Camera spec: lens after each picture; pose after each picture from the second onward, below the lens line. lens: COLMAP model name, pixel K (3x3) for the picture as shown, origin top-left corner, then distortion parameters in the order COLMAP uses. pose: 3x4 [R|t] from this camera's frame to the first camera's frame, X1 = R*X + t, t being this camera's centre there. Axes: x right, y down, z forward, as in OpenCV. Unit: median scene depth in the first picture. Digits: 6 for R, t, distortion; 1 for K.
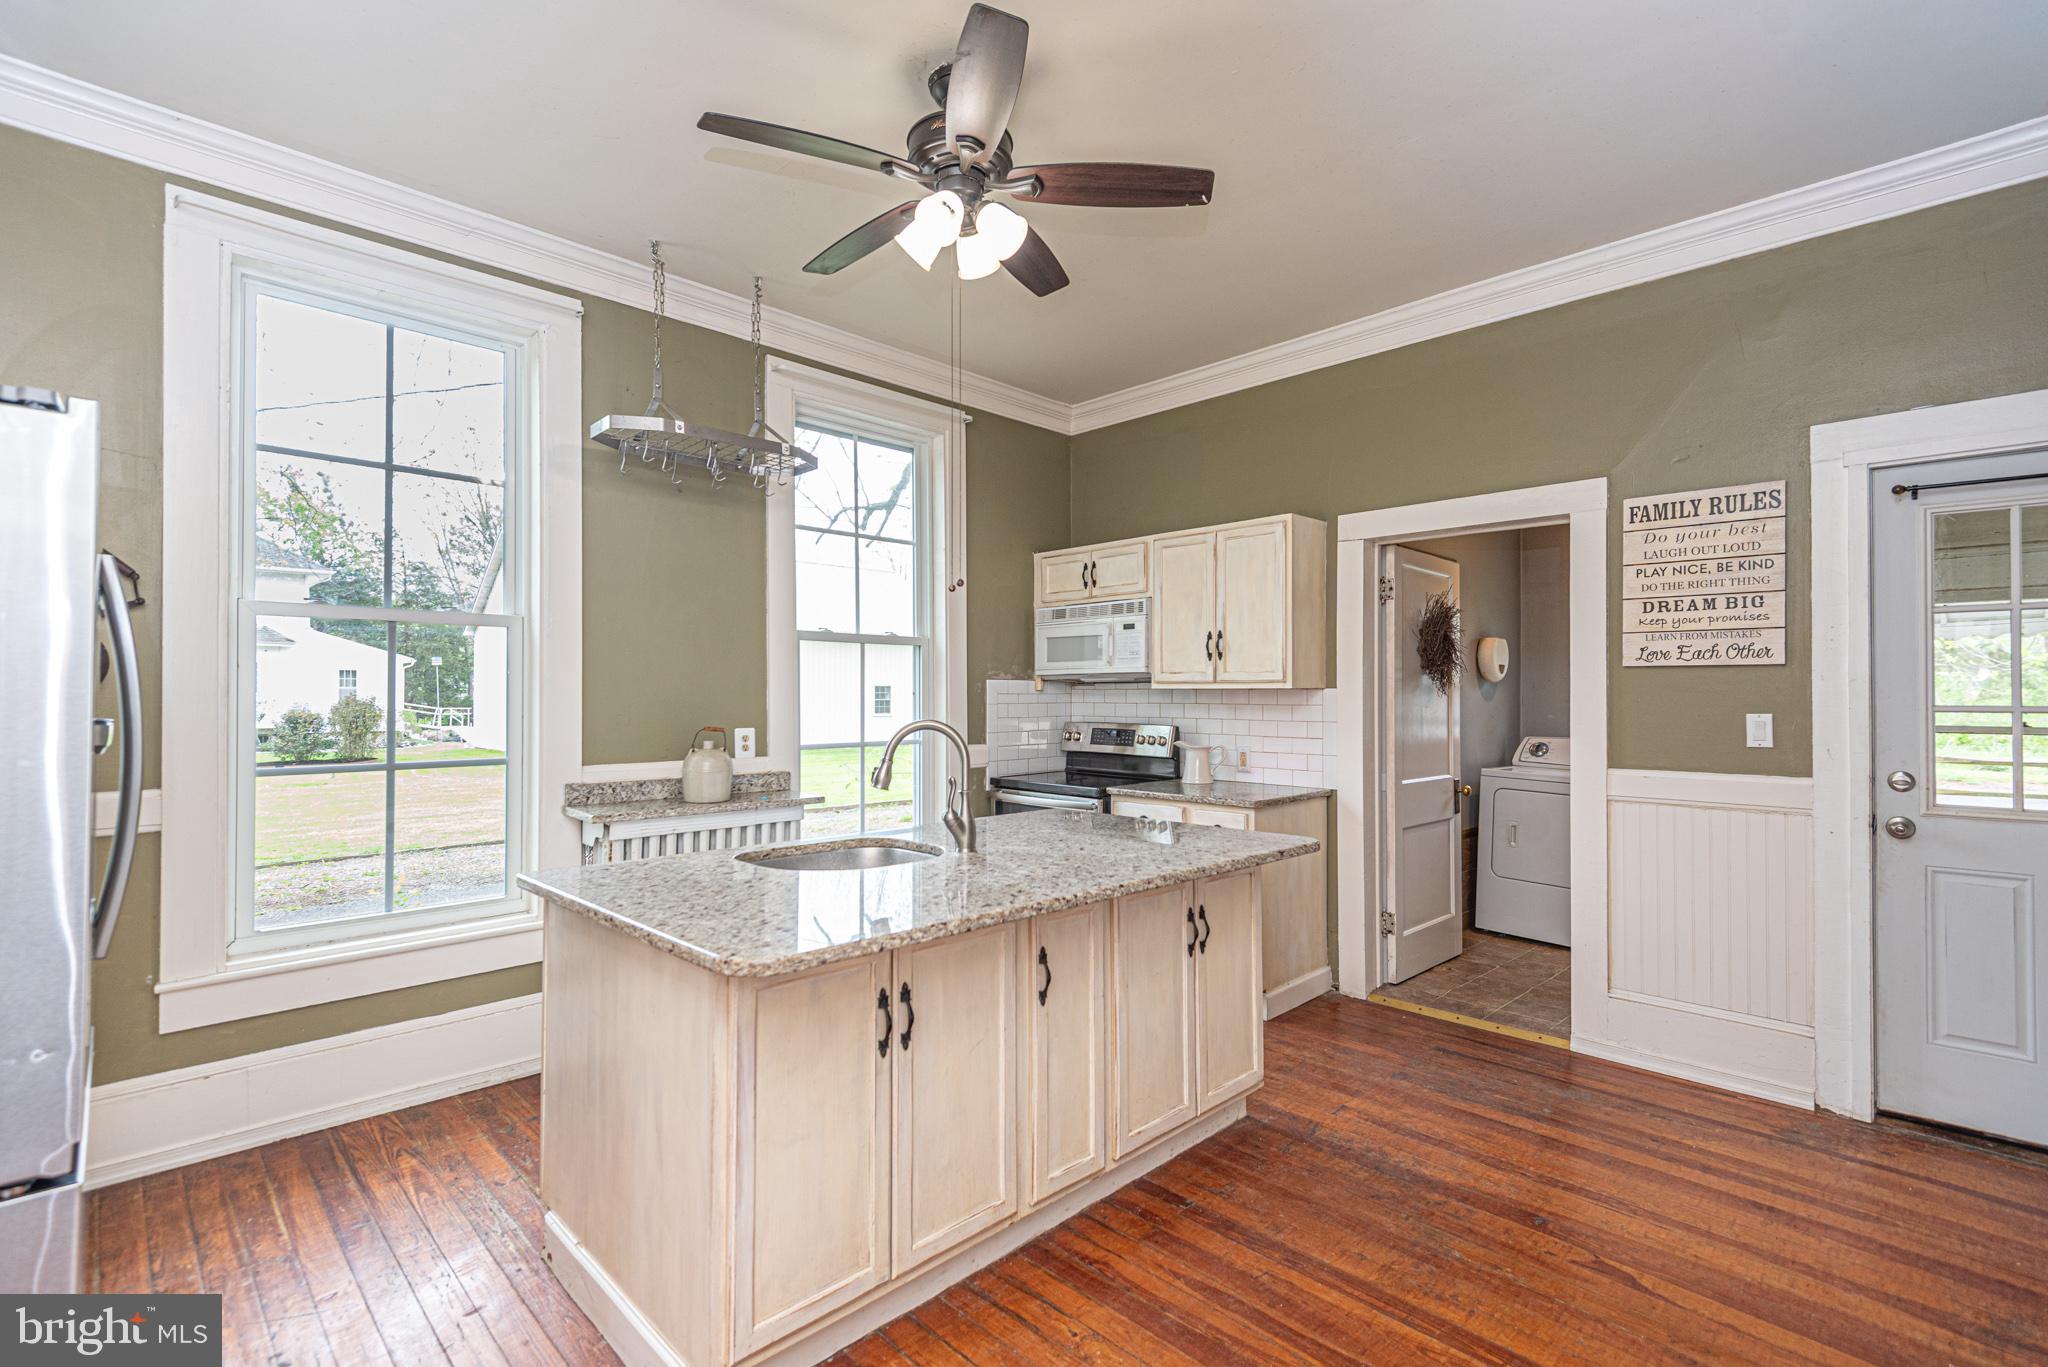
lens RADIAL K [[962.7, 0, 1021.5], [0, 962.7, 678.0], [0, 0, 1]] dist [0.045758, -0.022537]
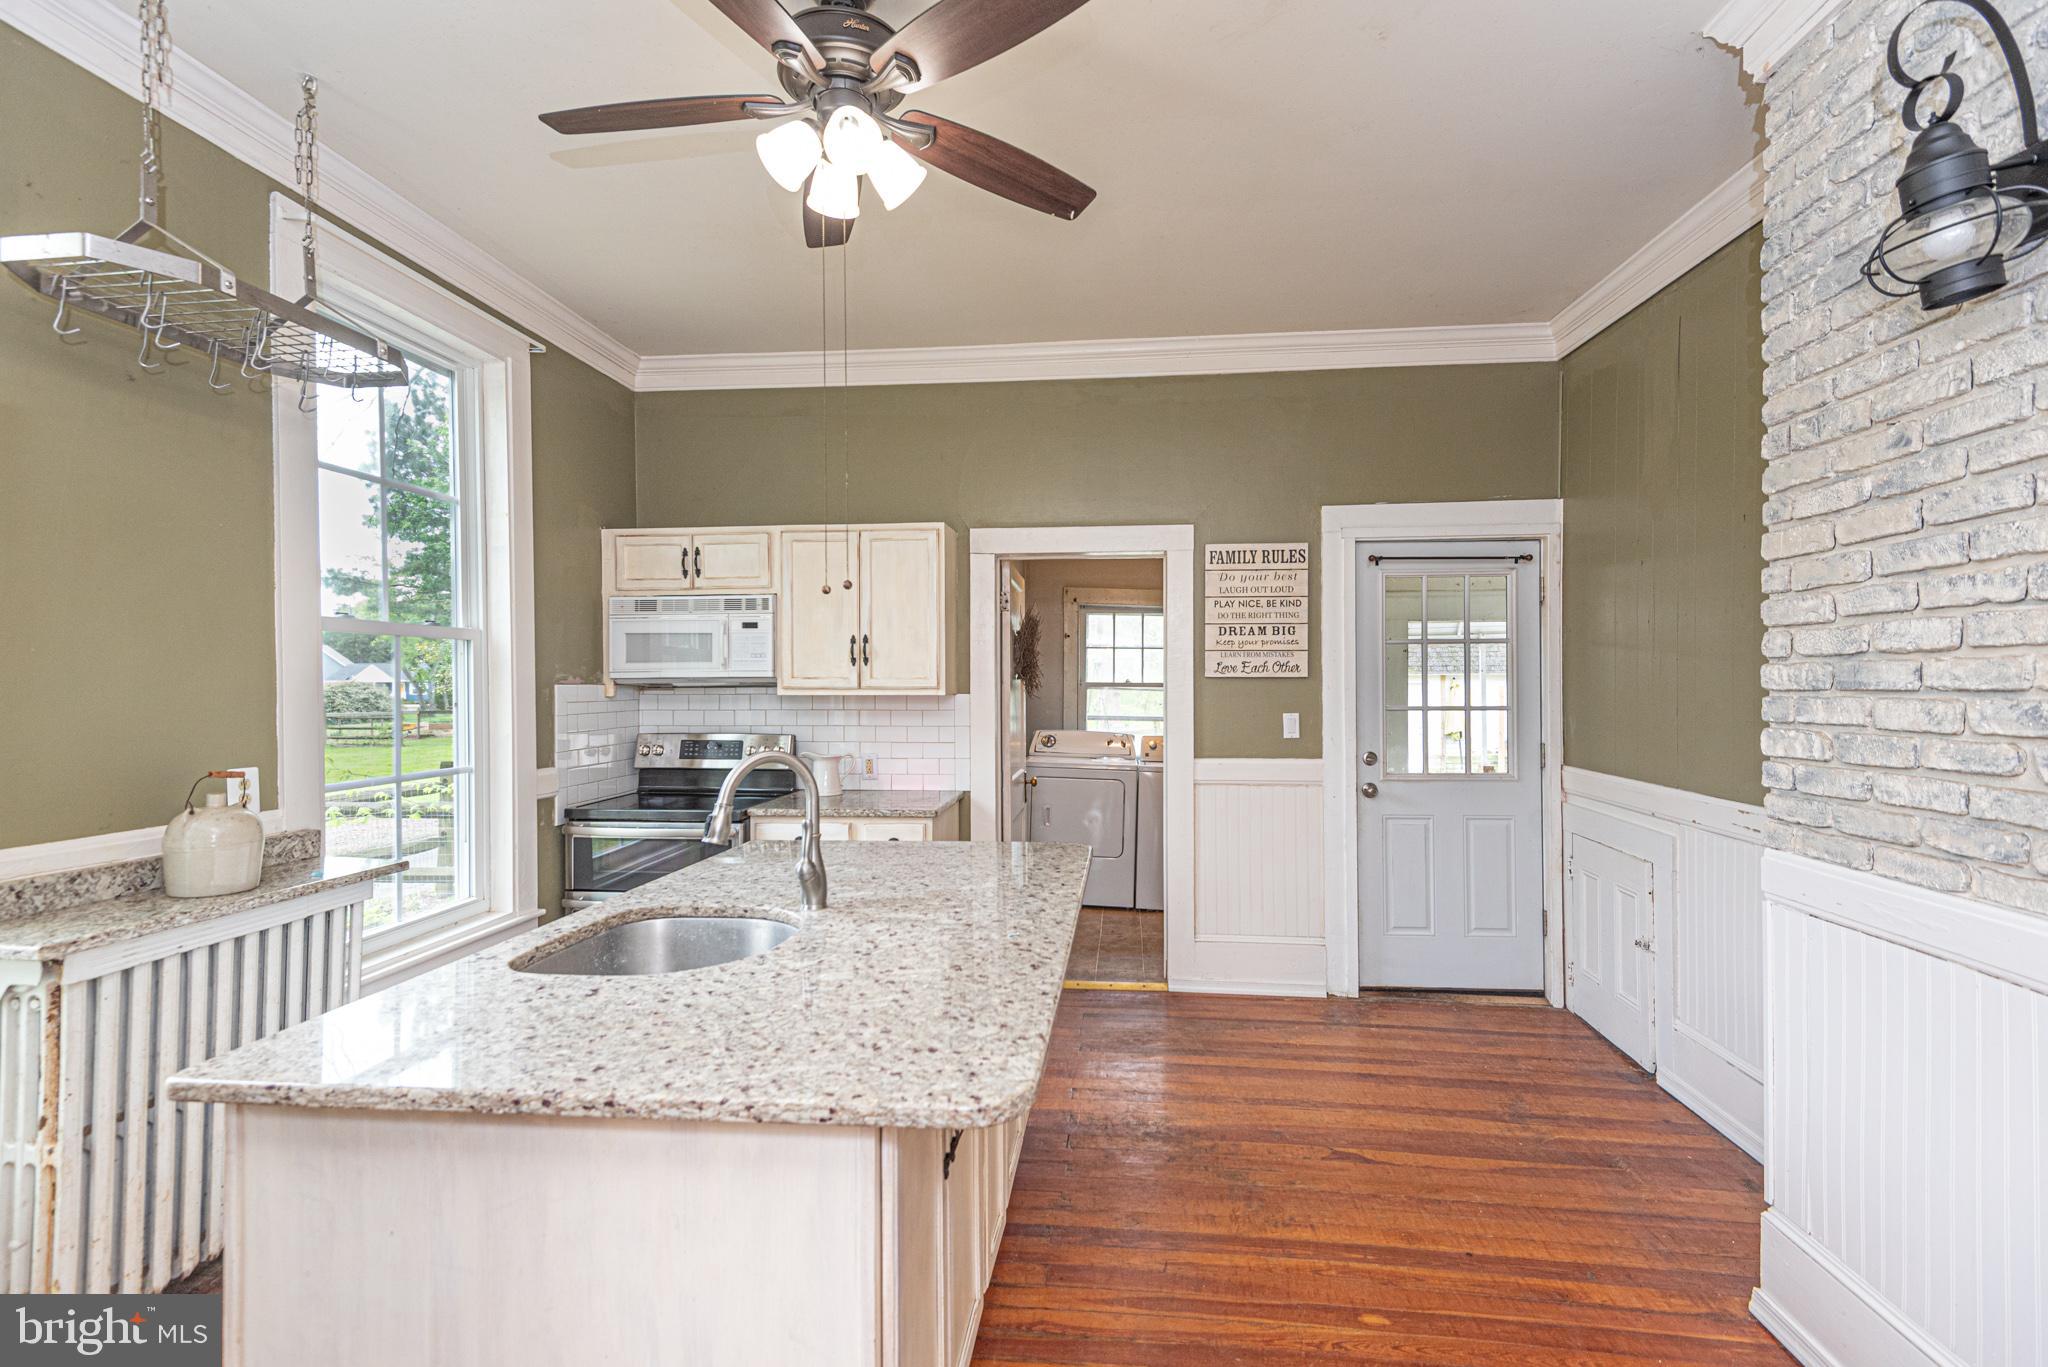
lens RADIAL K [[967.6, 0, 1029.0], [0, 967.6, 672.8], [0, 0, 1]] dist [0.045266, -0.023397]
pose [[0.759691, 0.003213, 0.650277, -0.340054], [-0.008461, 0.999952, 0.004944, -0.019919], [-0.650230, -0.009258, 0.759681, 0.184623]]
